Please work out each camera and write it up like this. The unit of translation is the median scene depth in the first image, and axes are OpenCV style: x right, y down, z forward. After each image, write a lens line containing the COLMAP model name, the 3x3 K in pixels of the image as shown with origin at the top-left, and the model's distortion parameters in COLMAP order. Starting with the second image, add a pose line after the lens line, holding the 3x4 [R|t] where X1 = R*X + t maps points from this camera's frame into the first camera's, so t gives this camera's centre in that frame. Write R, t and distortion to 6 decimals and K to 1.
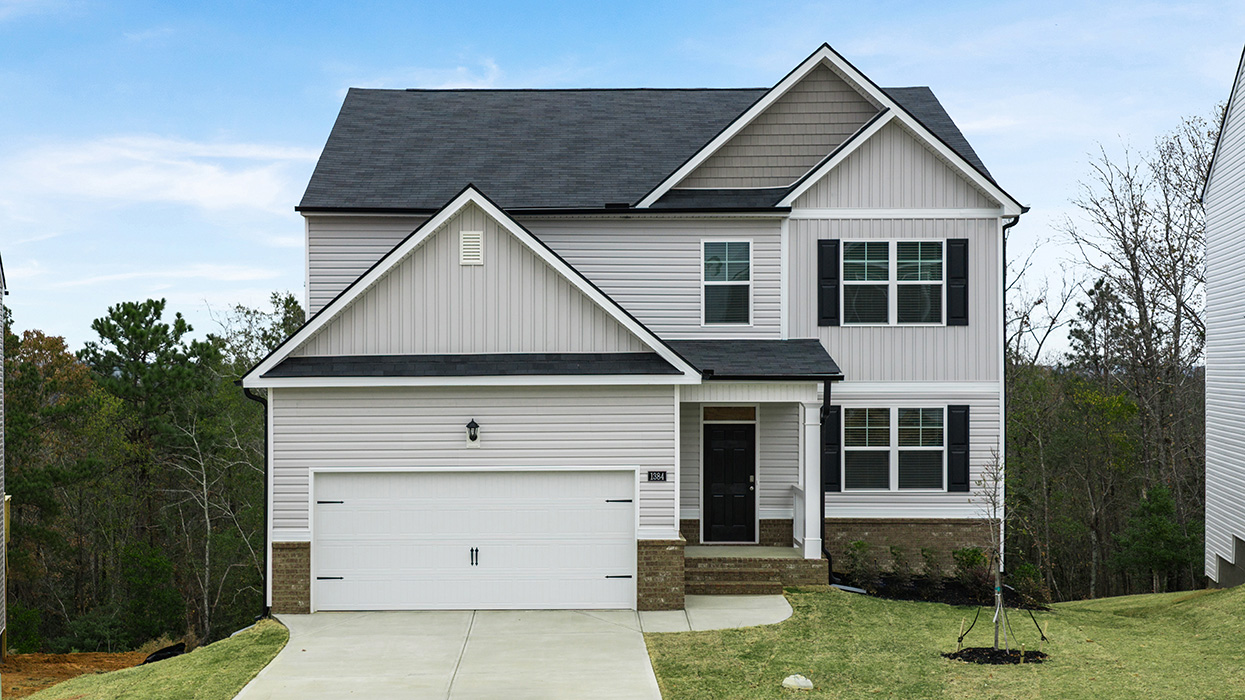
lens RADIAL K [[1560.1, 0, 549.4], [0, 1560.1, 376.6], [0, 0, 1]] dist [0.003571, -0.017800]
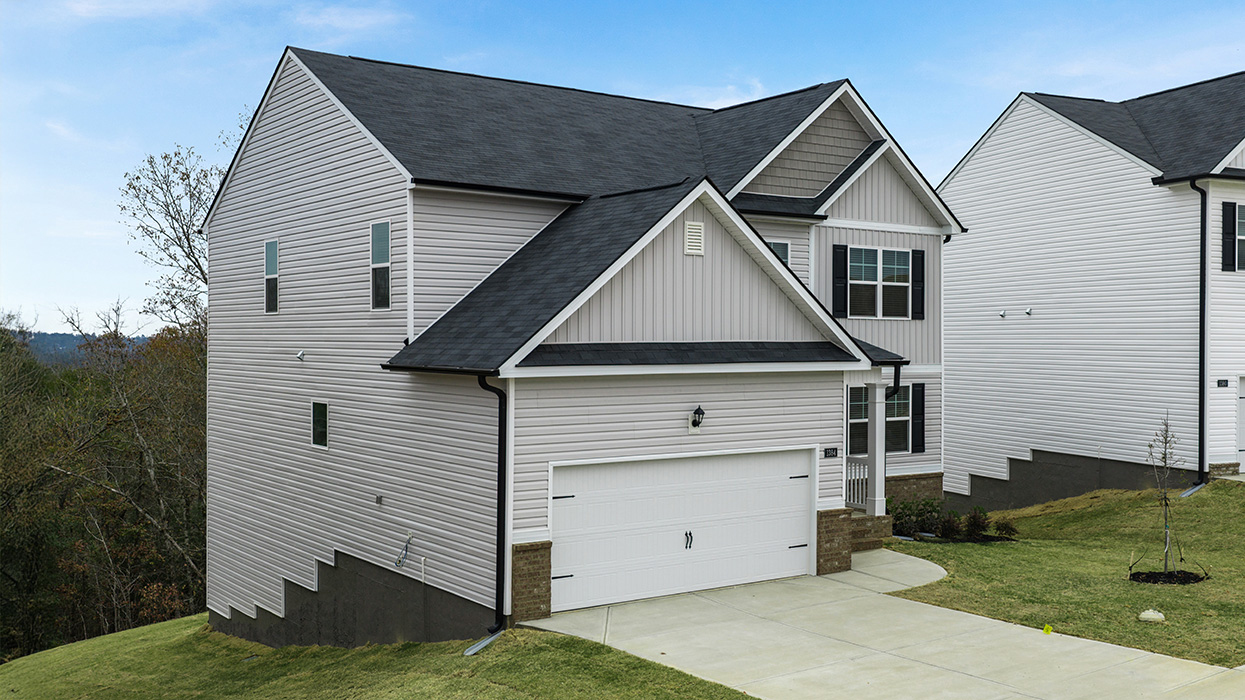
lens RADIAL K [[1286.3, 0, 808.3], [0, 1286.3, 347.1], [0, 0, 1]] dist [0.011257, -0.002301]
pose [[0.766893, 0.003139, 0.641767, -0.468493], [-0.002889, 0.999995, -0.001439, -0.008859], [-0.641768, -0.000751, 0.766899, 0.268557]]
